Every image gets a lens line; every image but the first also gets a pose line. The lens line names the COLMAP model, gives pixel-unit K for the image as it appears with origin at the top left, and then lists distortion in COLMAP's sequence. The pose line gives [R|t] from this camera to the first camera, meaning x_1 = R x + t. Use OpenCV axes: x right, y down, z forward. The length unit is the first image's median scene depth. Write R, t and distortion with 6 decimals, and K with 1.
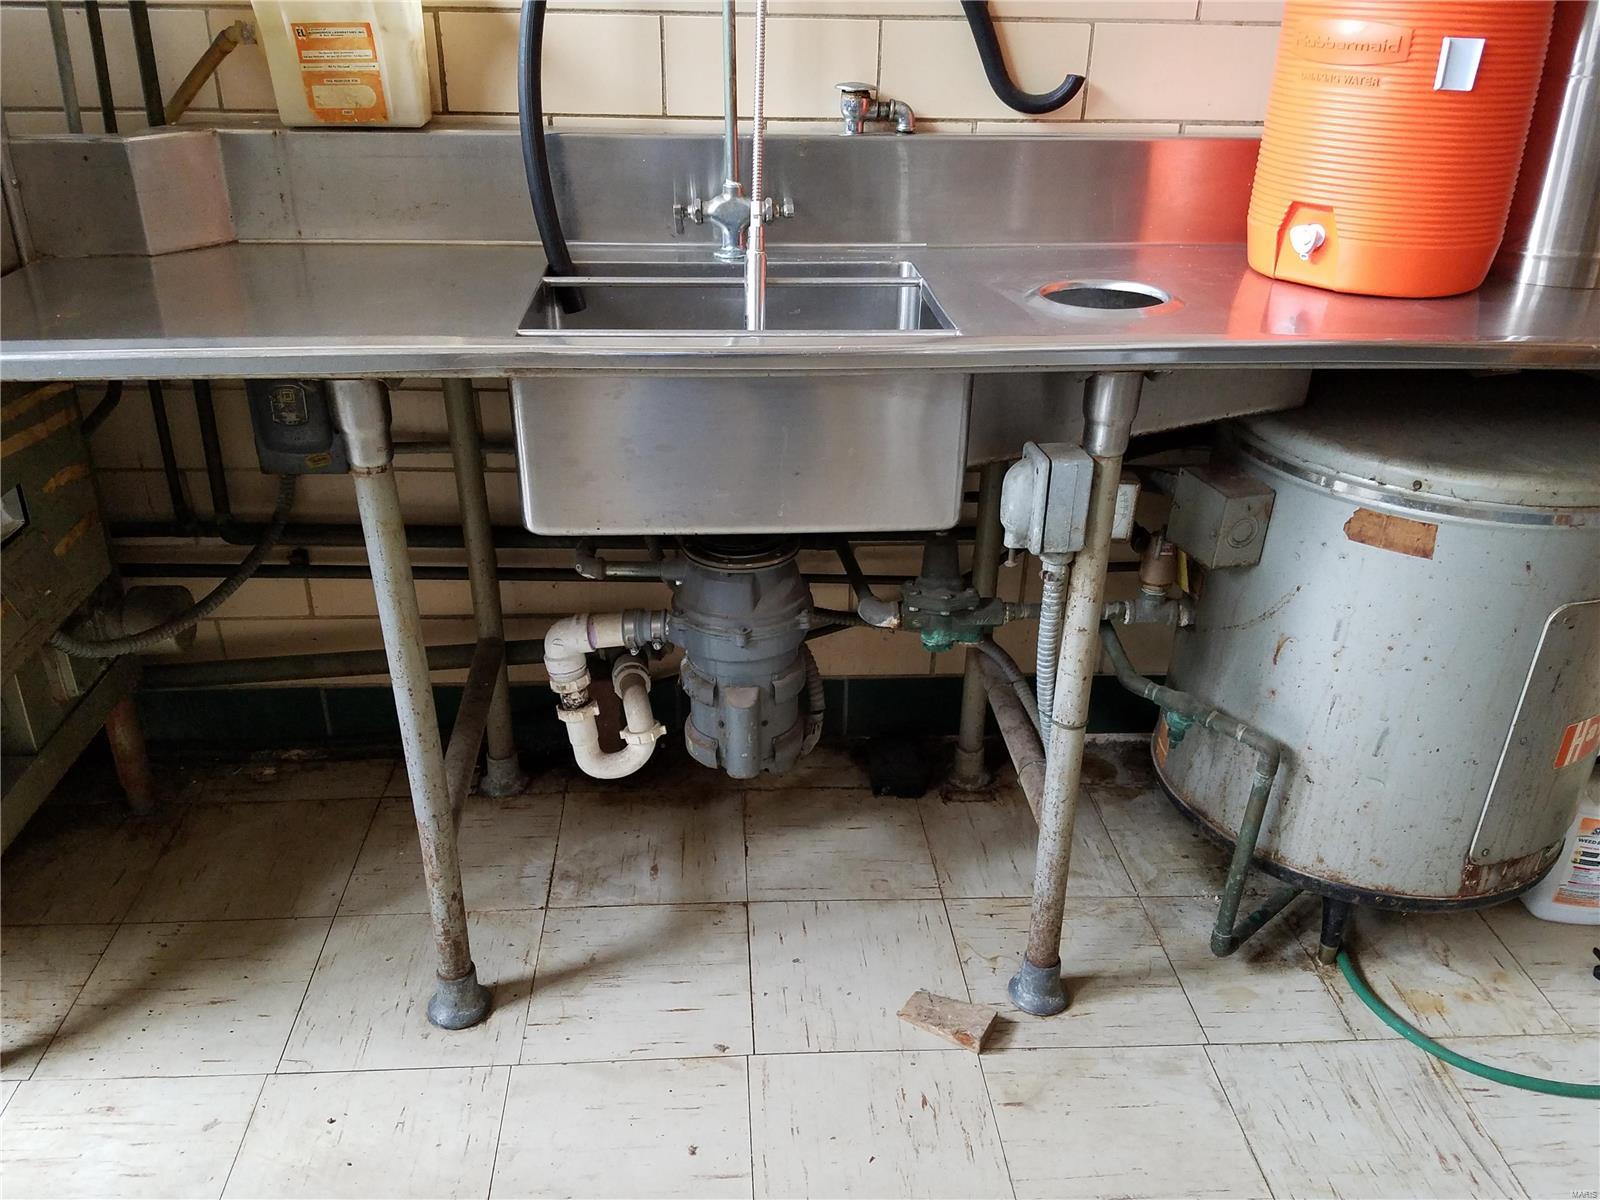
lens RADIAL K [[1323.2, 0, 801.7], [0, 1323.2, 655.8], [0, 0, 1]] dist [0.154722, -0.272049]
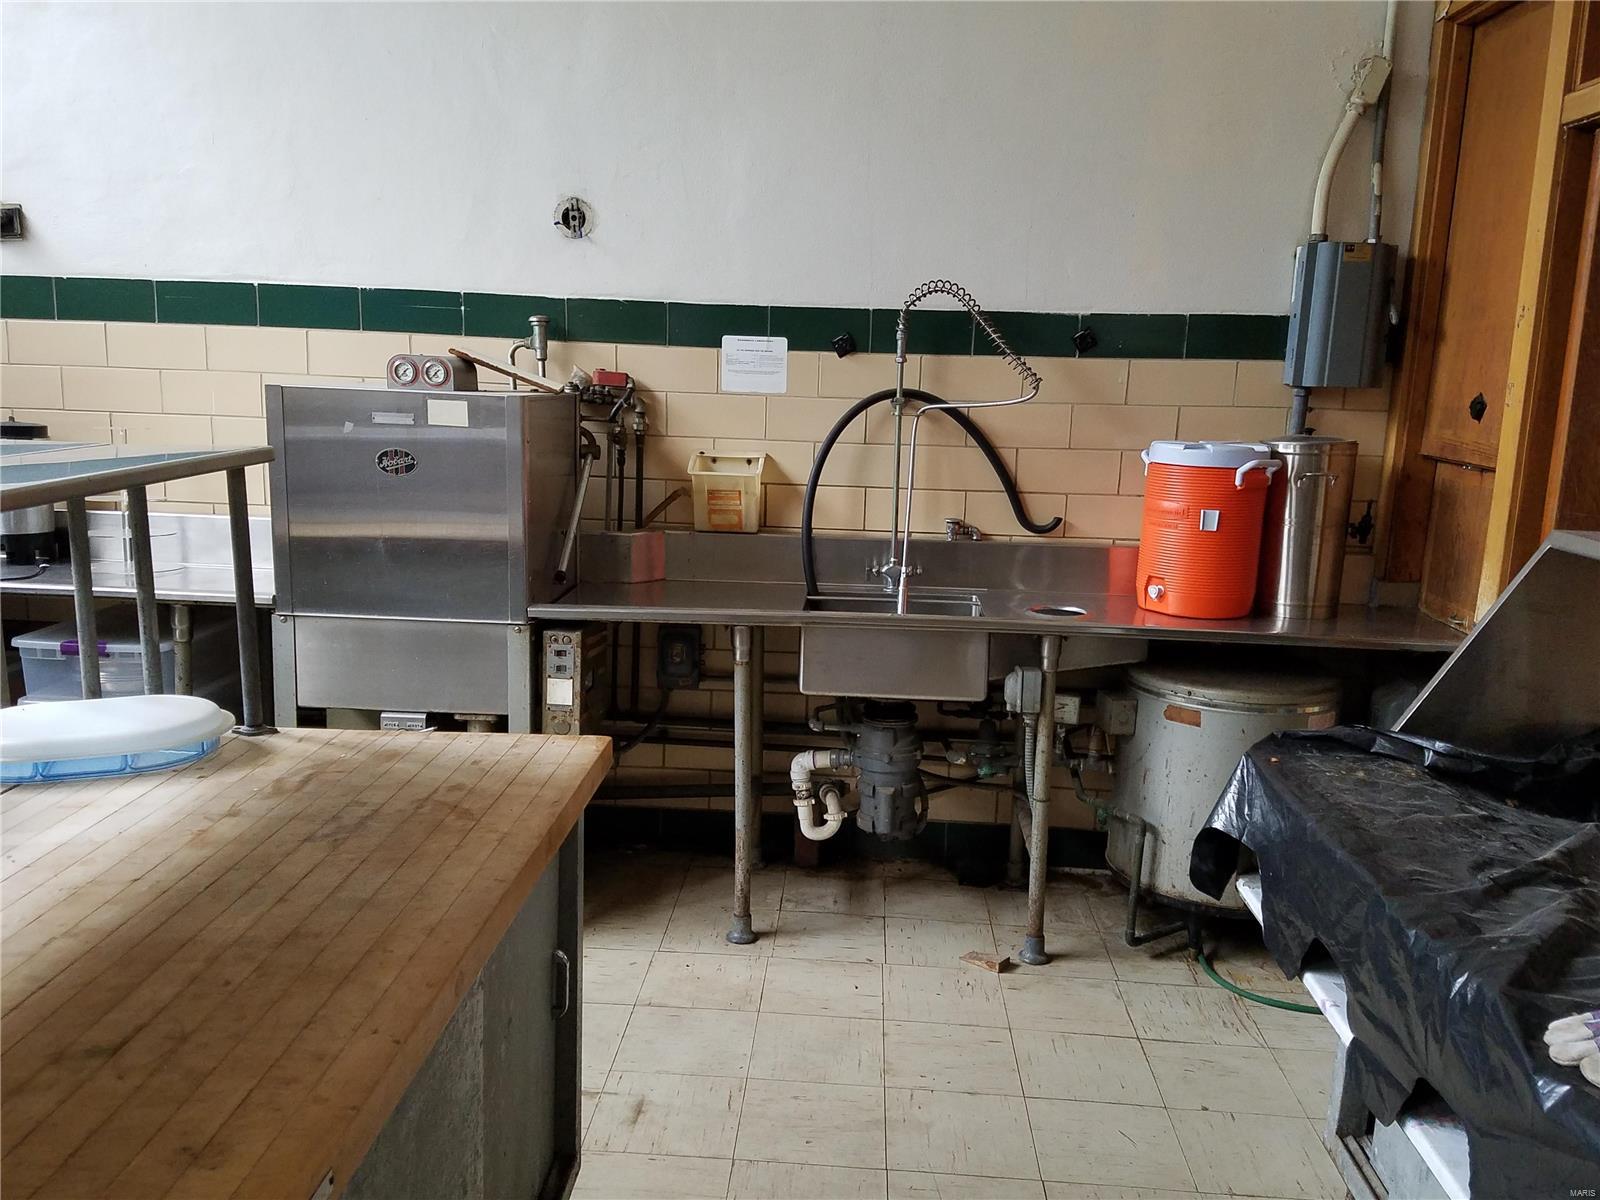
lens RADIAL K [[1314.9, 0, 800.0], [0, 1314.9, 600.0], [0, 0, 1]] dist [0.159333, -0.270581]
pose [[0.992433, 0.033372, -0.118162, 0.052626], [-0.067920, 0.950921, -0.301888, 0.371034], [0.102288, 0.307629, 0.945992, -1.028830]]
